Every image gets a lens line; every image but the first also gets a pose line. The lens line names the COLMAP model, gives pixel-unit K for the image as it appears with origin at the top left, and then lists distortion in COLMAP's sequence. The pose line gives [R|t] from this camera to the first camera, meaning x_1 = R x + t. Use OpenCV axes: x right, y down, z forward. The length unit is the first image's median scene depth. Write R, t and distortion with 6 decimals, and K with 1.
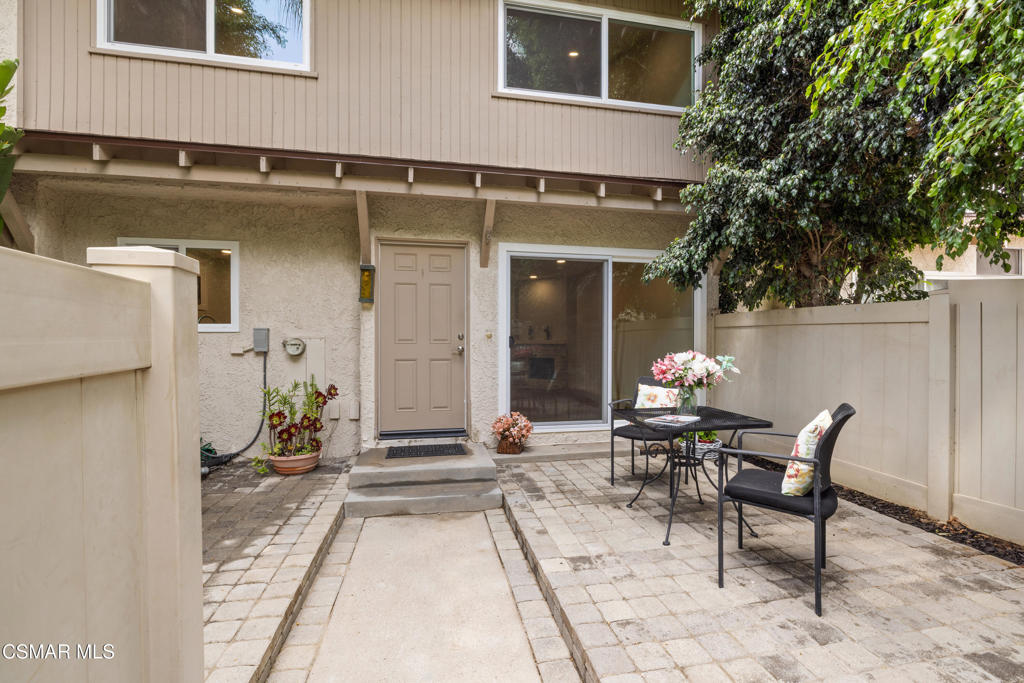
lens RADIAL K [[452.6, 0, 509.5], [0, 452.6, 343.4], [0, 0, 1]] dist [0.000044, 0.000291]
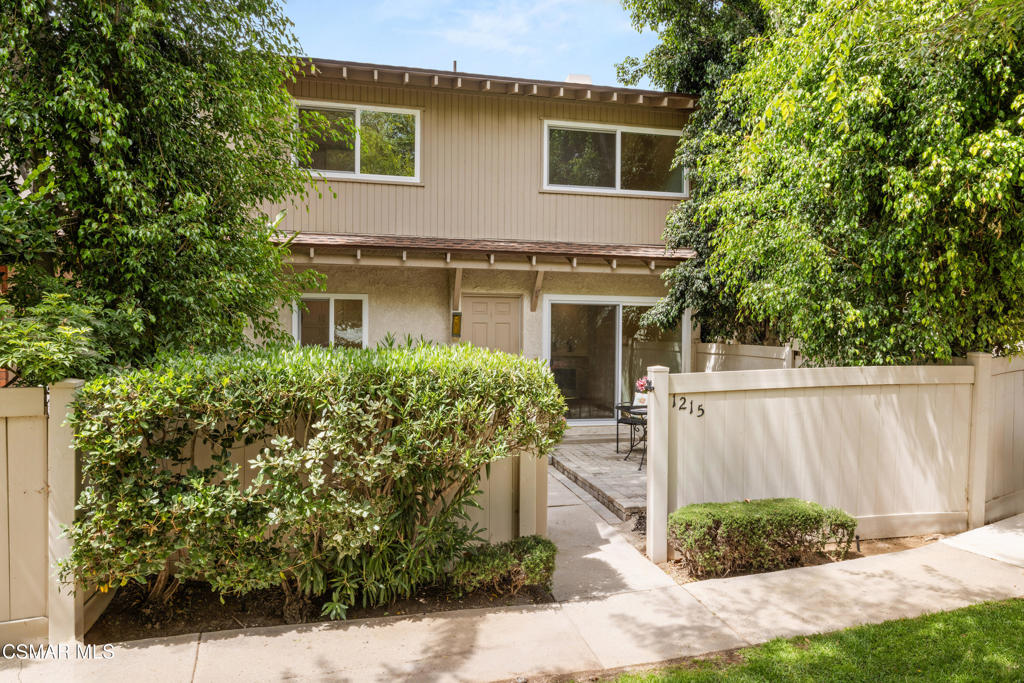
lens RADIAL K [[627.0, 0, 513.0], [0, 627.0, 344.8], [0, 0, 1]] dist [-0.001673, -0.000903]
pose [[0.999830, 0.006659, 0.017178, -0.162015], [-0.006779, 0.999953, 0.006959, -0.079404], [-0.017131, -0.007074, 0.999828, -1.049429]]
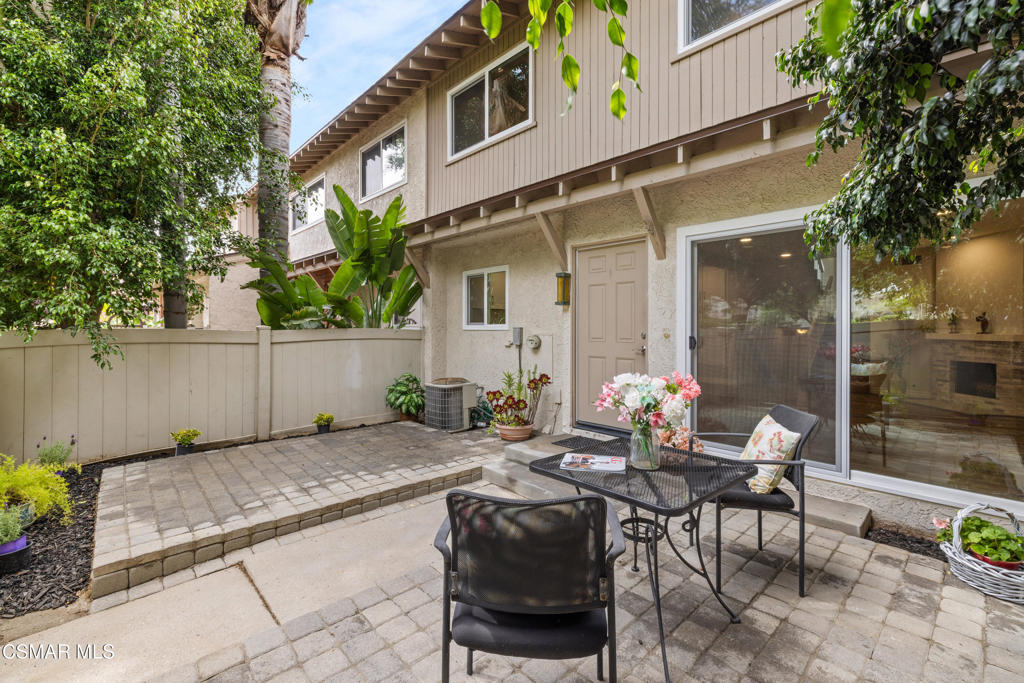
lens RADIAL K [[432.9, 0, 515.5], [0, 432.9, 329.4], [0, 0, 1]] dist [0.001111, -0.000588]
pose [[0.546586, 0.005141, -0.837387, 0.530335], [-0.004924, 0.999984, 0.002925, -0.031504], [0.837389, 0.002524, 0.546602, 0.301314]]
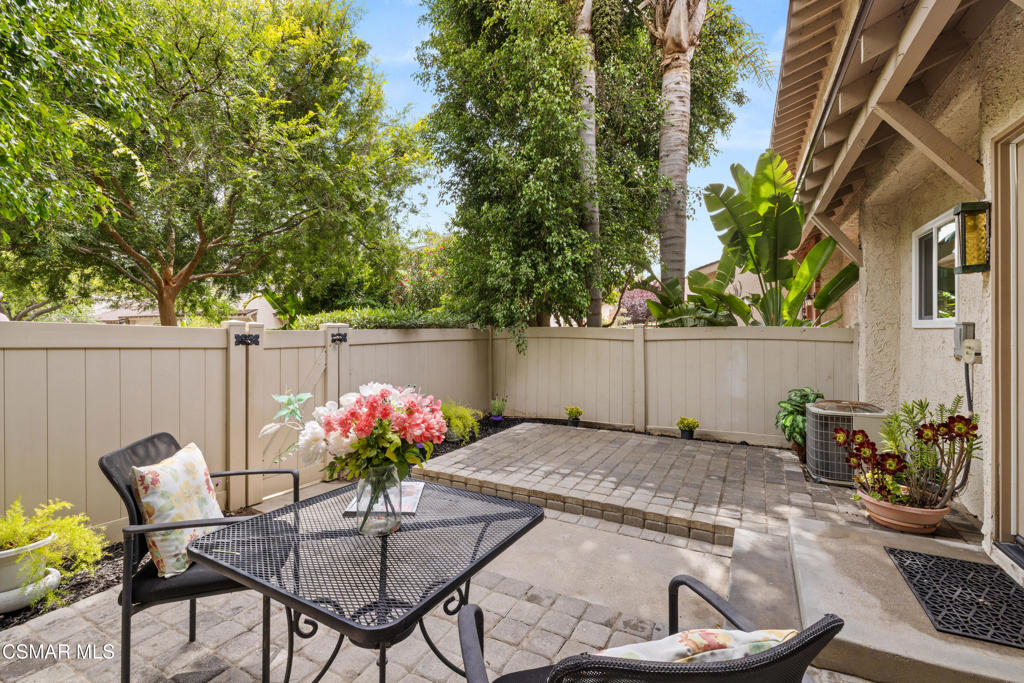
lens RADIAL K [[452.6, 0, 517.4], [0, 452.6, 327.3], [0, 0, 1]] dist [0.000044, 0.000291]
pose [[-0.605803, 0.002667, -0.795610, 0.430182], [0.002523, 0.999996, 0.001431, -0.029390], [0.795611, -0.001140, -0.605807, 0.883964]]
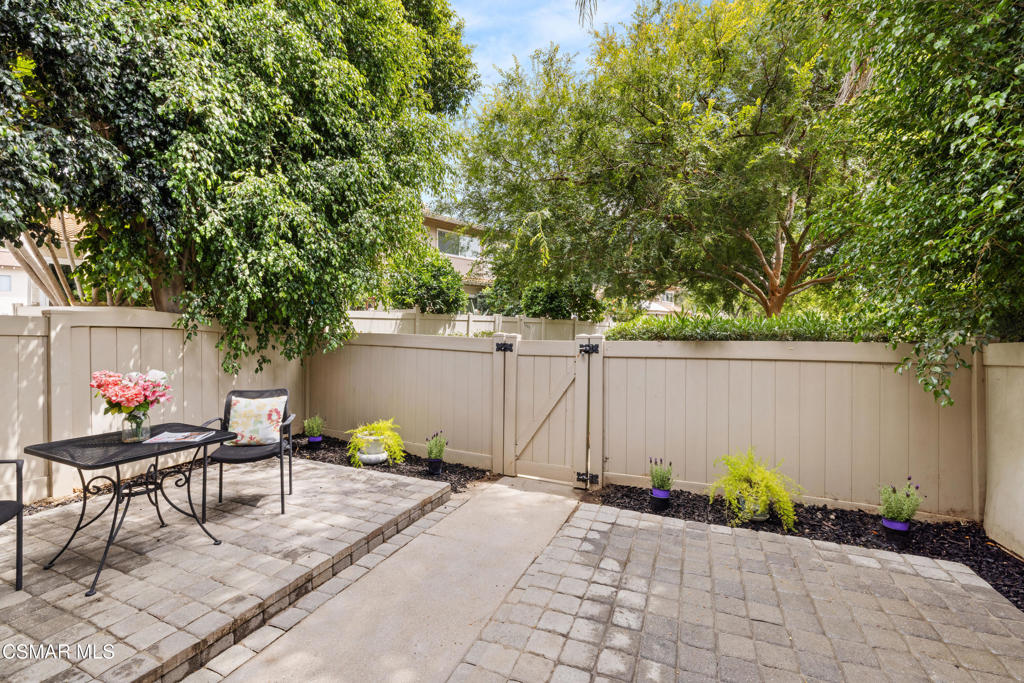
lens RADIAL K [[432.9, 0, 516.3], [0, 432.9, 337.8], [0, 0, 1]] dist [0.001111, -0.000588]
pose [[-0.839449, -0.000318, 0.543439, -0.471370], [0.000893, 0.999998, 0.001964, -0.031659], [-0.543439, 0.002134, -0.839446, 0.847443]]
